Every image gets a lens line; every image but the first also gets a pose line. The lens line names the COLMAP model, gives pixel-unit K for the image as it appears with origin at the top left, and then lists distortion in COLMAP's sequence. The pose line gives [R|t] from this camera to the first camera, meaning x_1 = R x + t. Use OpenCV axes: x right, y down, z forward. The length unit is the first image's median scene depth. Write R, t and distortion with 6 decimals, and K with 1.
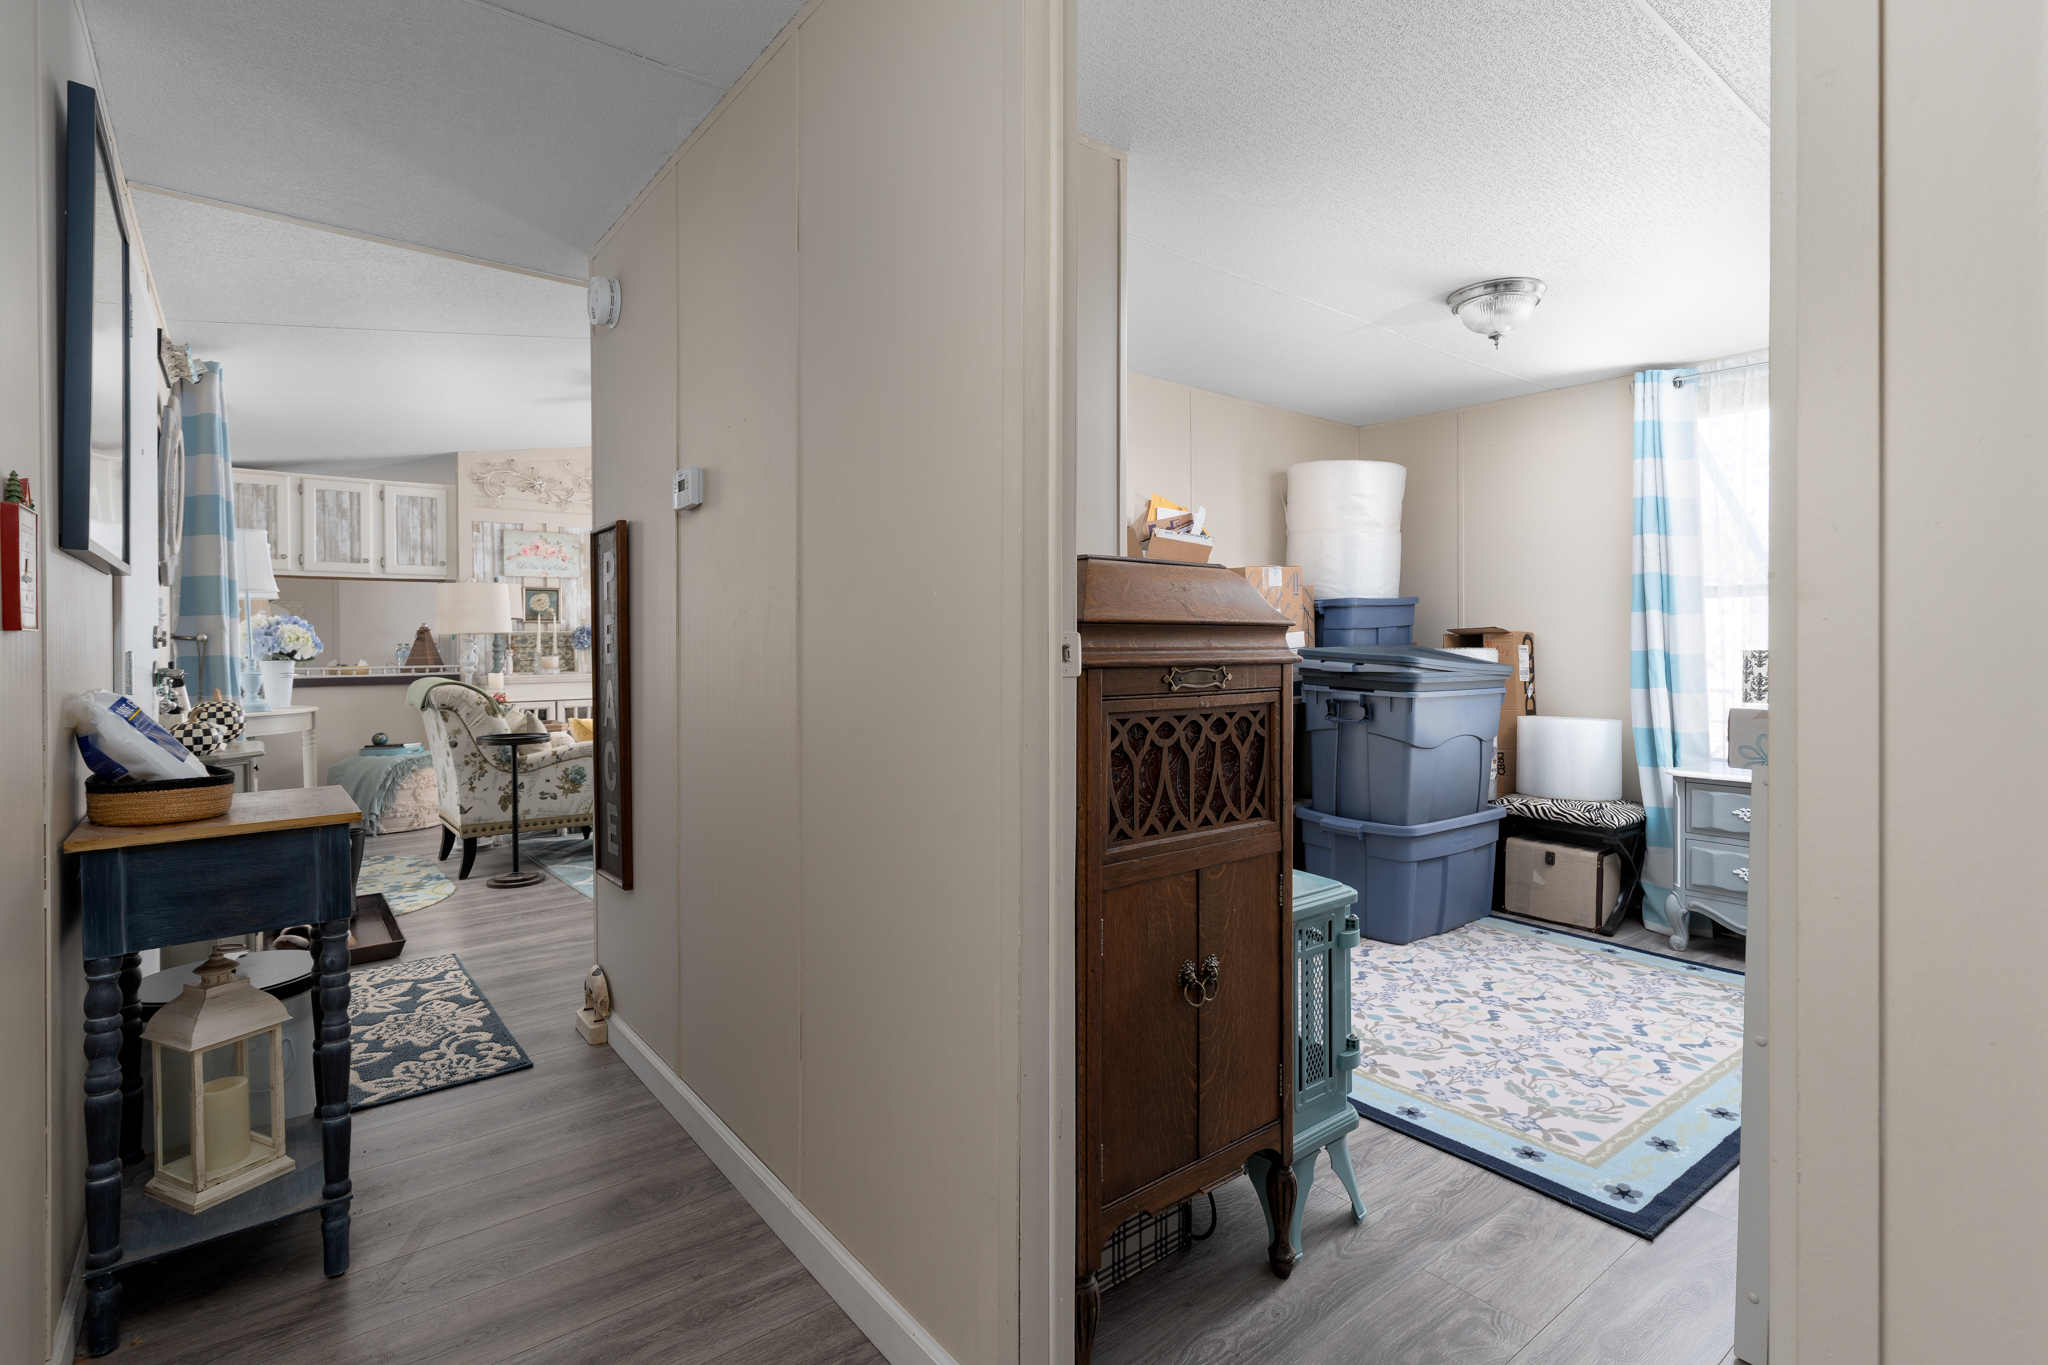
lens RADIAL K [[989.5, 0, 1018.9], [0, 989.5, 646.7], [0, 0, 1]] dist [0.002660, 0.000219]
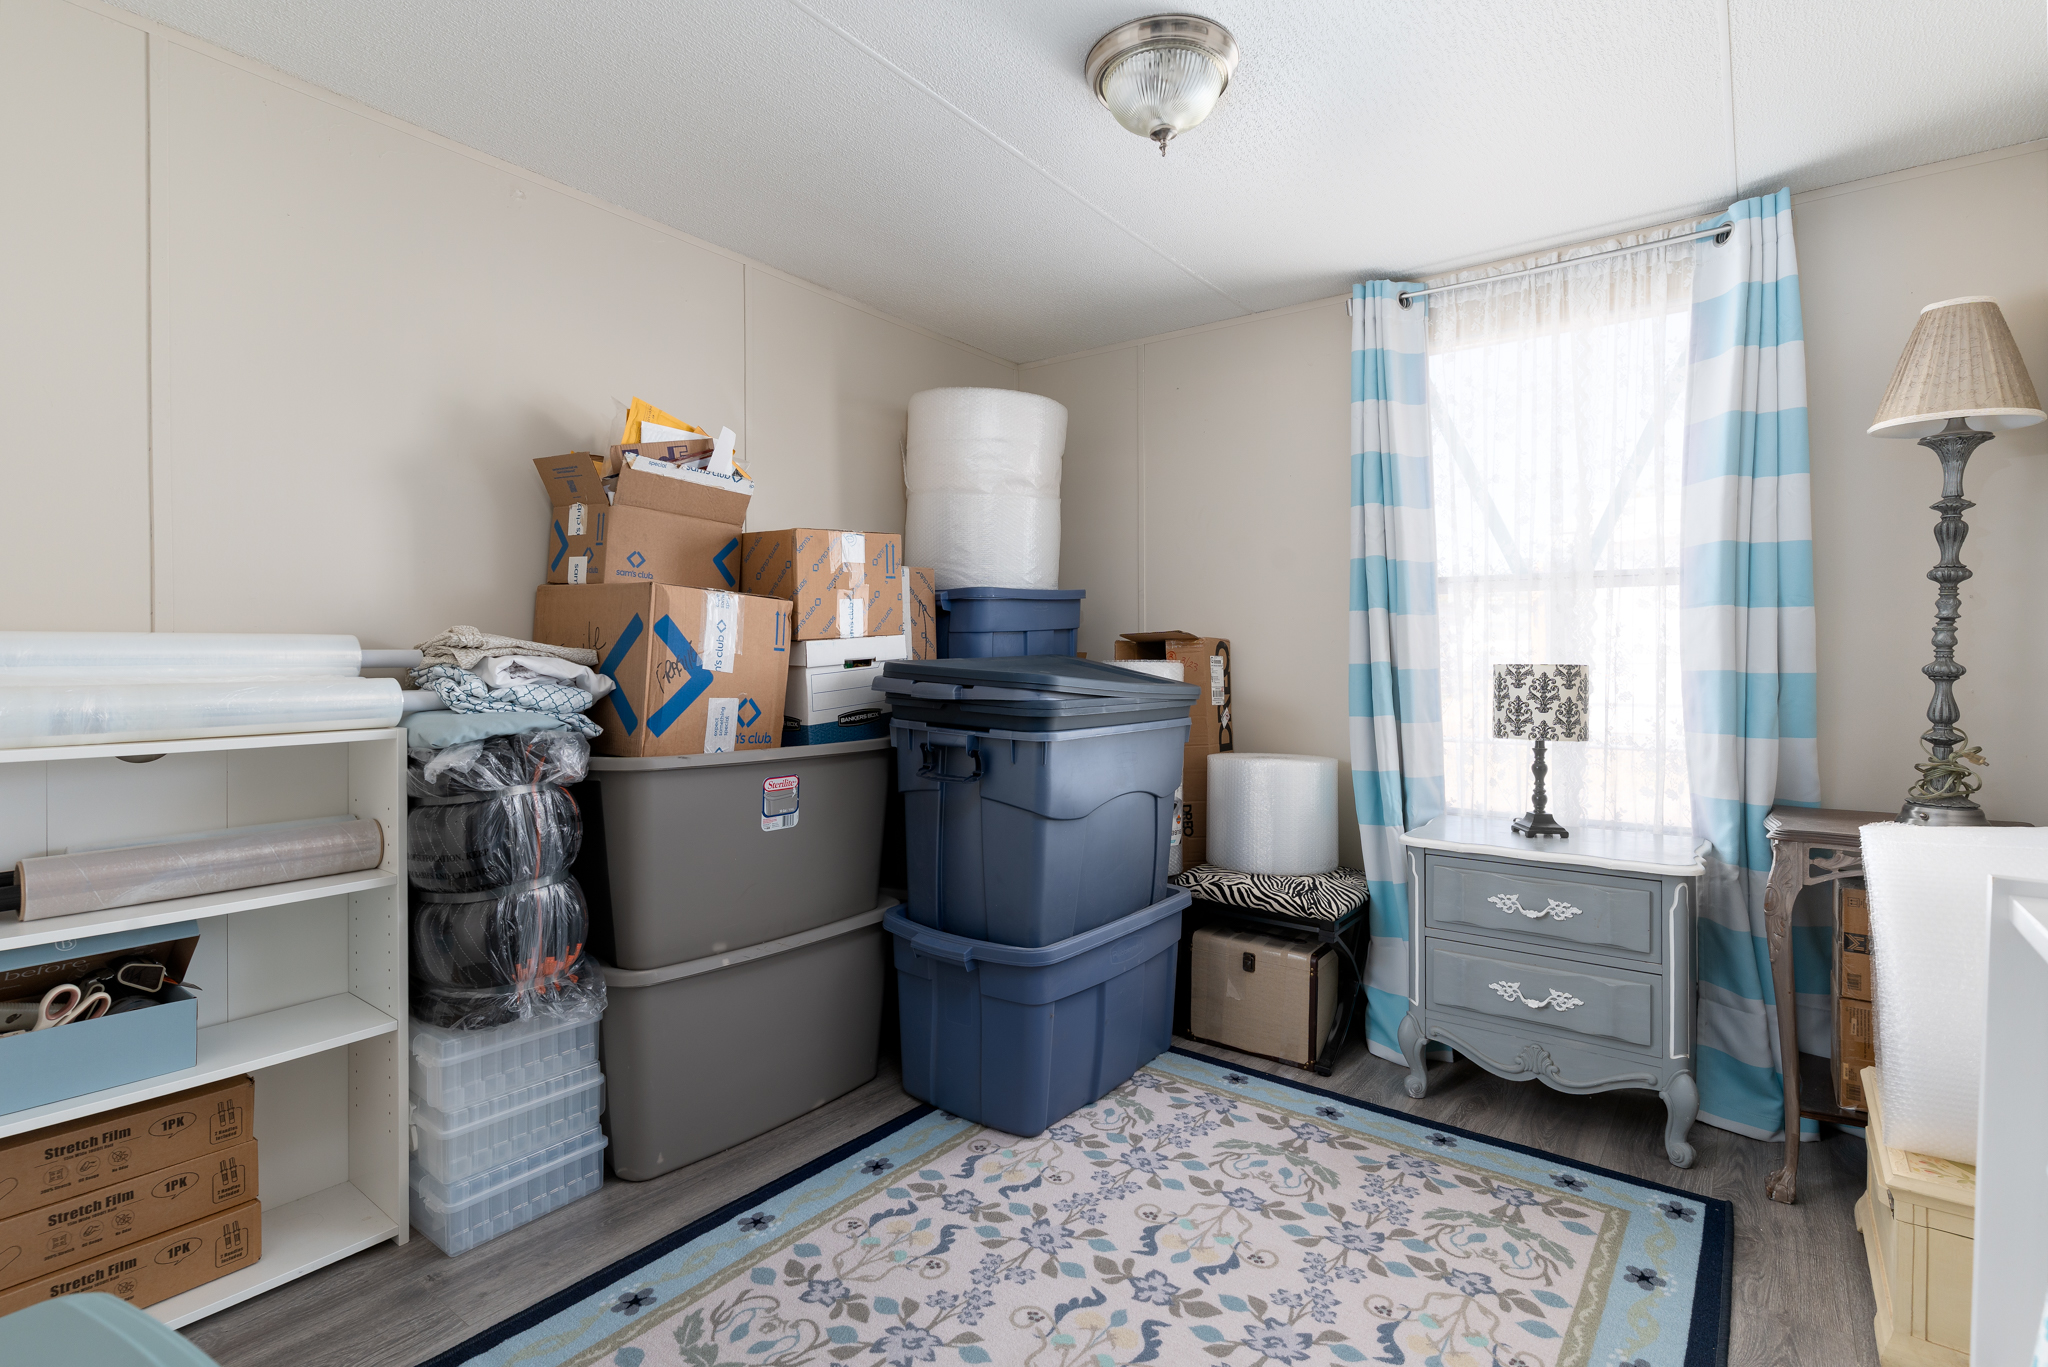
lens RADIAL K [[989.5, 0, 1018.9], [0, 989.5, 647.7], [0, 0, 1]] dist [0.002660, 0.000219]
pose [[0.966790, 0.003262, 0.255550, 0.212086], [-0.000648, 0.999947, -0.010311, -0.000446], [-0.255570, 0.009803, 0.966741, 0.385519]]
